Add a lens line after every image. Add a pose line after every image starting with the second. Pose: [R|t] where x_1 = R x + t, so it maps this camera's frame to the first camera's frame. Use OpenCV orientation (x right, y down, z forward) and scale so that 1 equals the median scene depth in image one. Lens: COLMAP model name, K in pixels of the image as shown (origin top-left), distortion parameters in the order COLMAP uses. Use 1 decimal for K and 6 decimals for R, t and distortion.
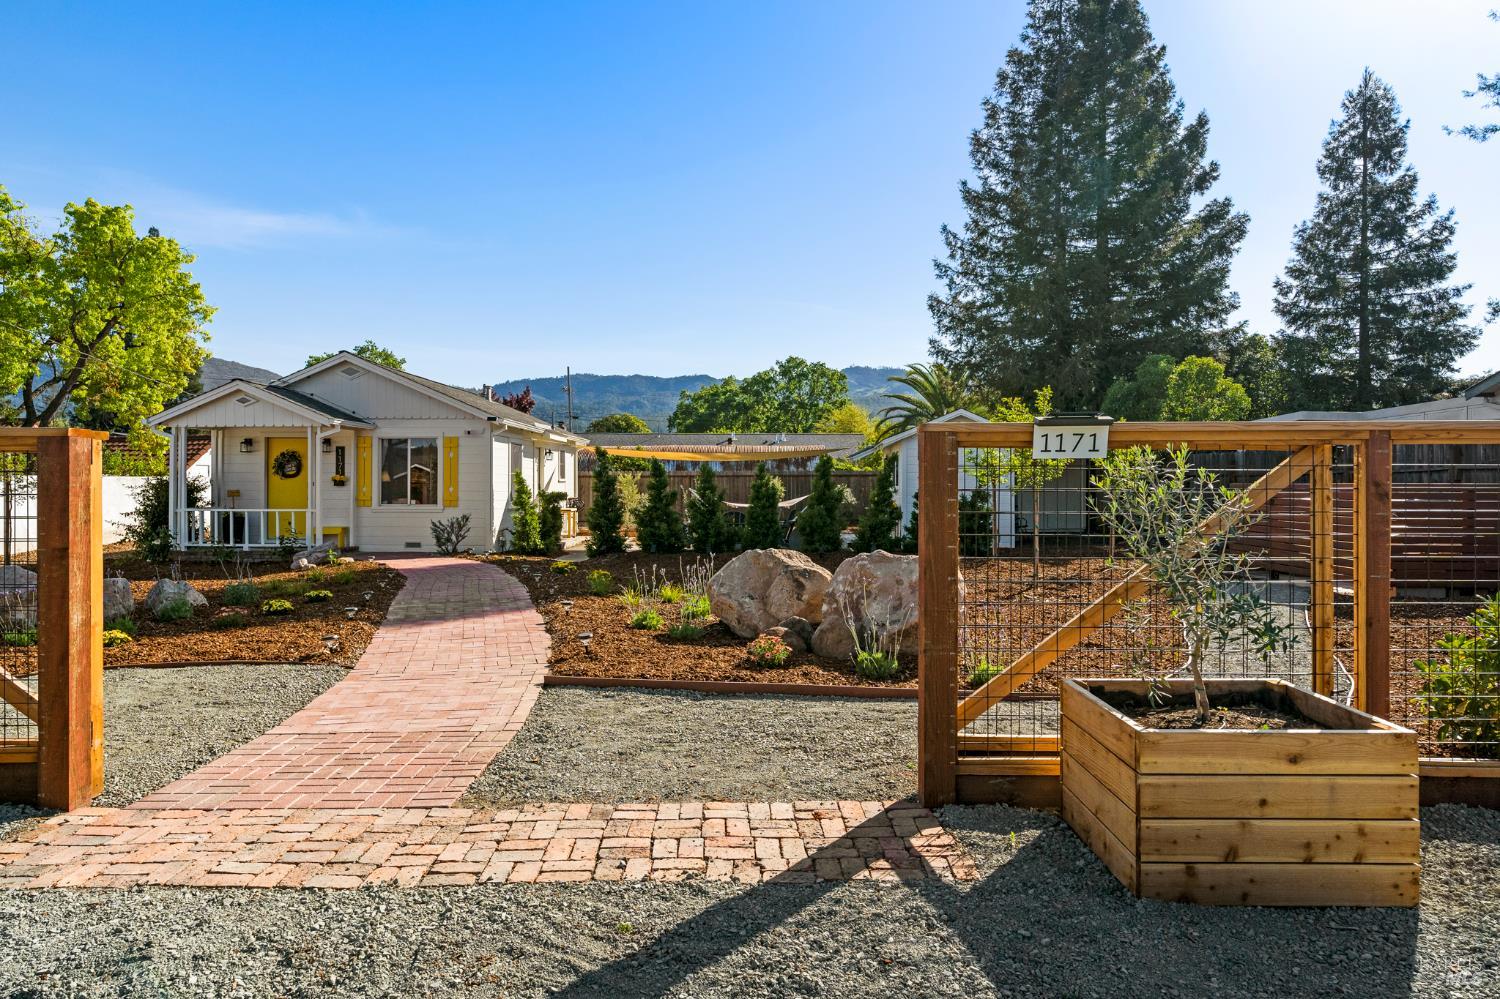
lens RADIAL K [[932.4, 0, 750.9], [0, 932.4, 471.5], [0, 0, 1]] dist [0.000469, -0.000360]
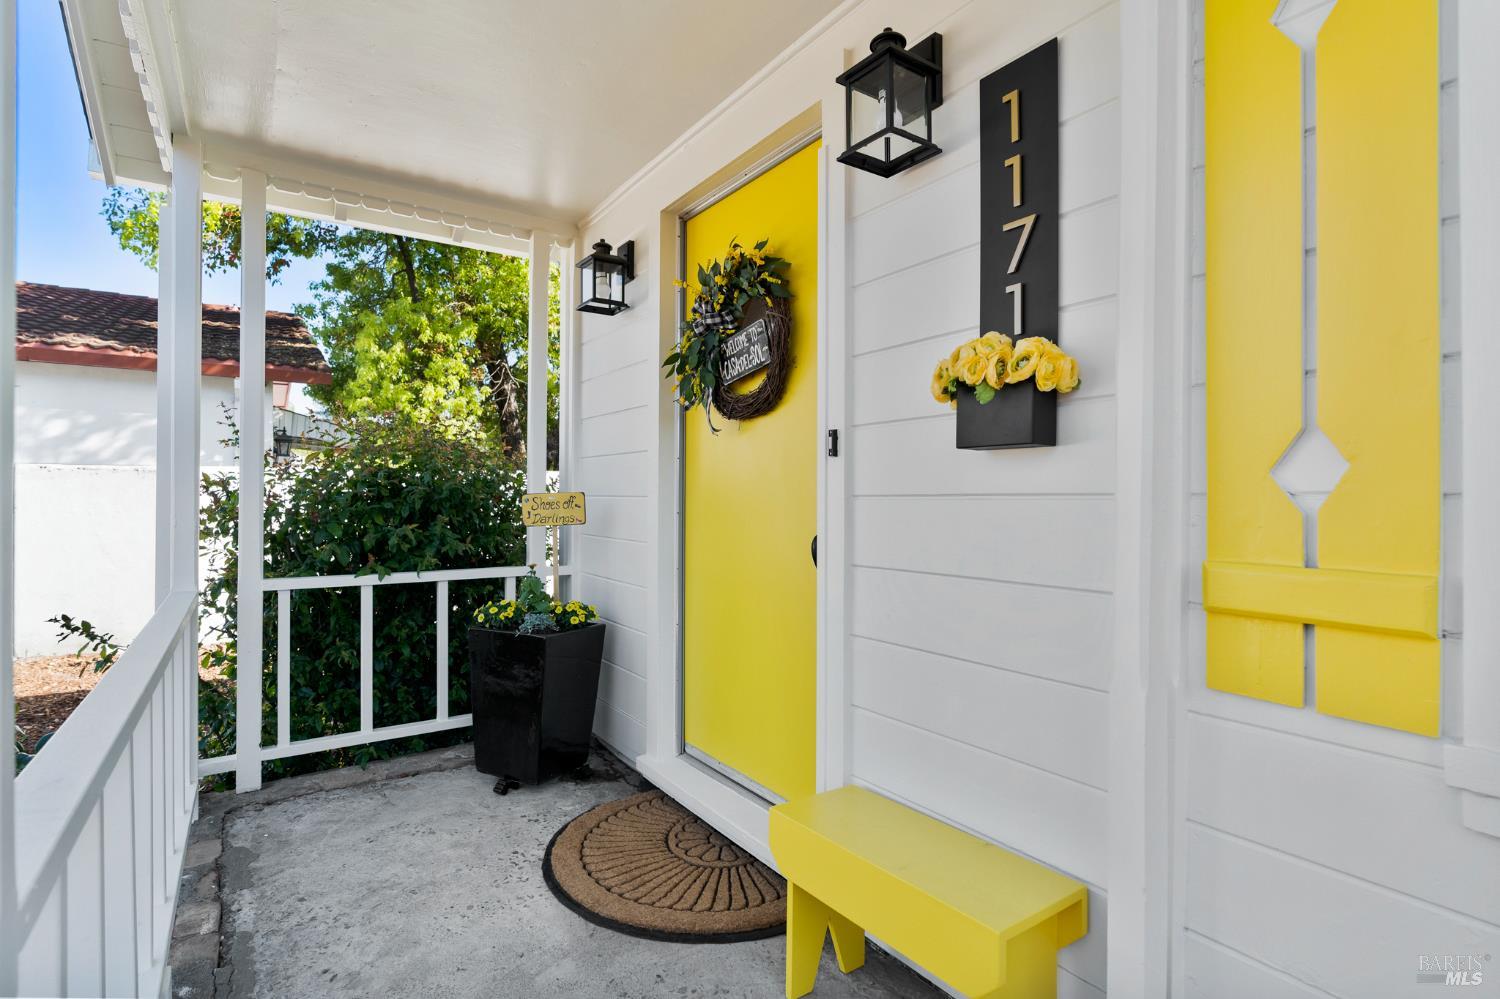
lens RADIAL K [[722.4, 0, 740.9], [0, 722.4, 498.8], [0, 0, 1]] dist [-0.001078, 0.000070]
pose [[0.569065, 0.000439, -0.822293, -0.394370], [0.006081, 0.999970, 0.004743, 0.020602], [0.822270, -0.007699, 0.569045, 0.933071]]
